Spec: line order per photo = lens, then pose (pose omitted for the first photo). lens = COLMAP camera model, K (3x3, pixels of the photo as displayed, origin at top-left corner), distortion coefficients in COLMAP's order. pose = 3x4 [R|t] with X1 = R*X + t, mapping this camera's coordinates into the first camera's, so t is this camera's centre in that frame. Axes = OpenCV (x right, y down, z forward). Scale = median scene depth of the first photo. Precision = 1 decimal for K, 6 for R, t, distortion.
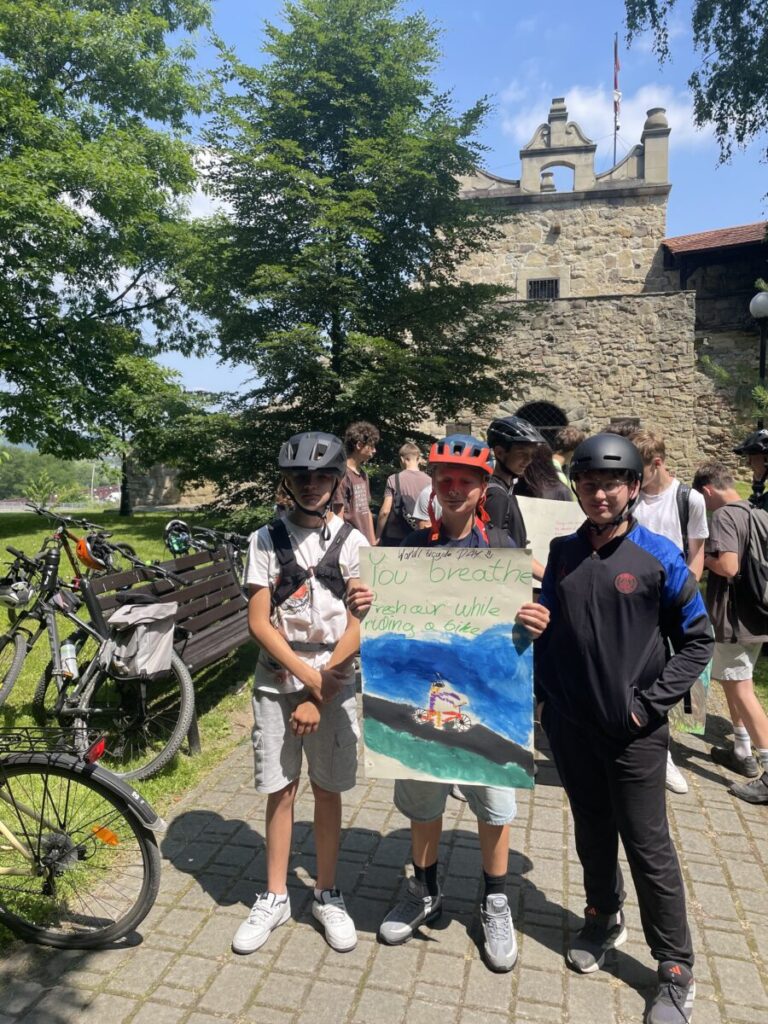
lens RADIAL K [[794.6, 0, 376.2], [0, 794.6, 515.9], [0, 0, 1]] dist [0.082827, -0.113579]
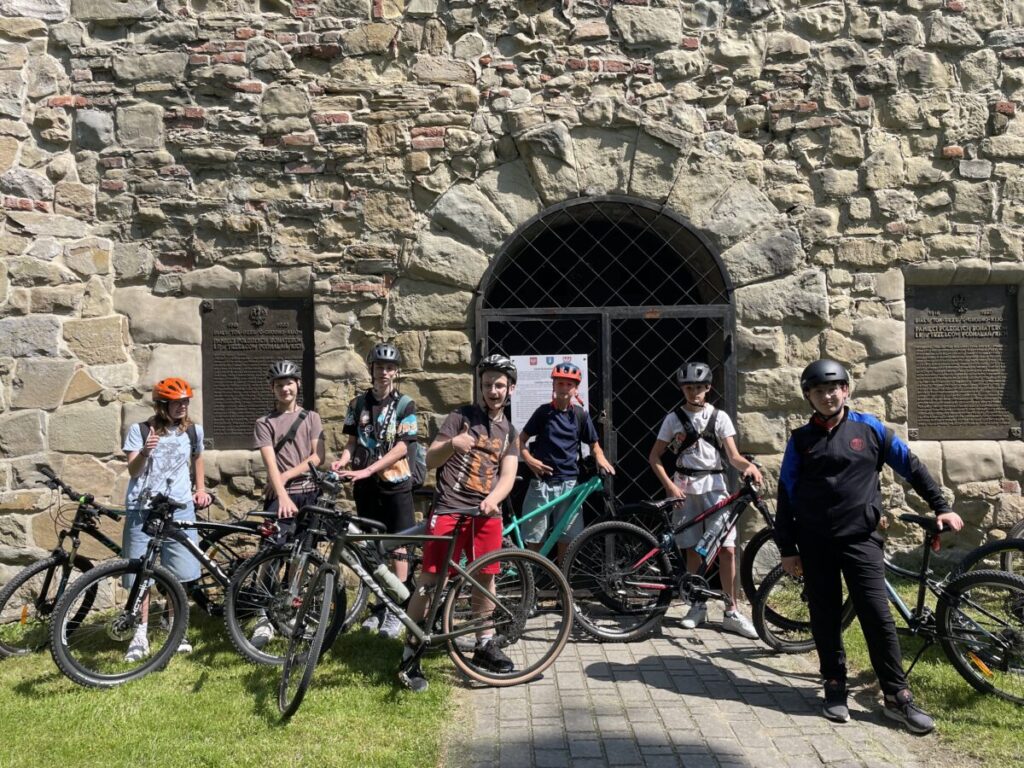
lens RADIAL K [[794.6, 0, 513.0], [0, 794.6, 379.1], [0, 0, 1]] dist [0.082827, -0.113579]
pose [[0.974053, -0.002463, 0.226309, 0.131953], [0.025127, 0.994936, -0.097319, -0.072776], [-0.224923, 0.100480, 0.969182, 0.822296]]
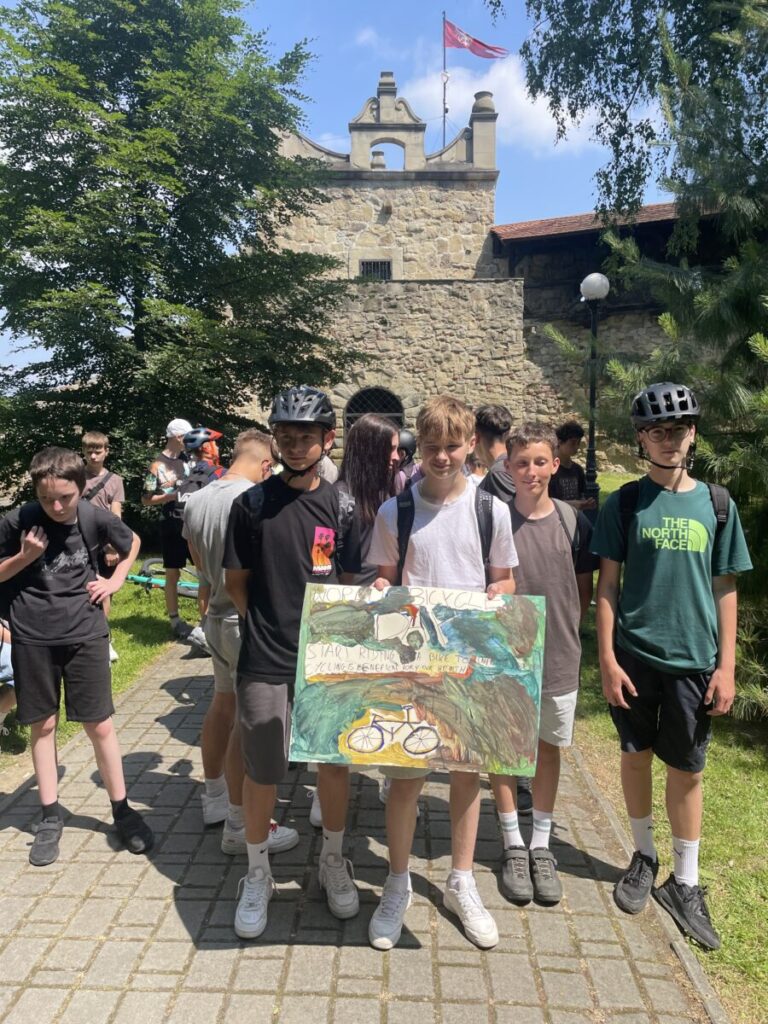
lens RADIAL K [[794.6, 0, 385.3], [0, 794.6, 519.1], [0, 0, 1]] dist [0.082827, -0.113579]
pose [[0.978099, -0.019088, 0.207265, 0.015087], [0.014852, 0.999648, 0.021977, -0.004675], [-0.207612, -0.018417, 0.978038, 0.052753]]
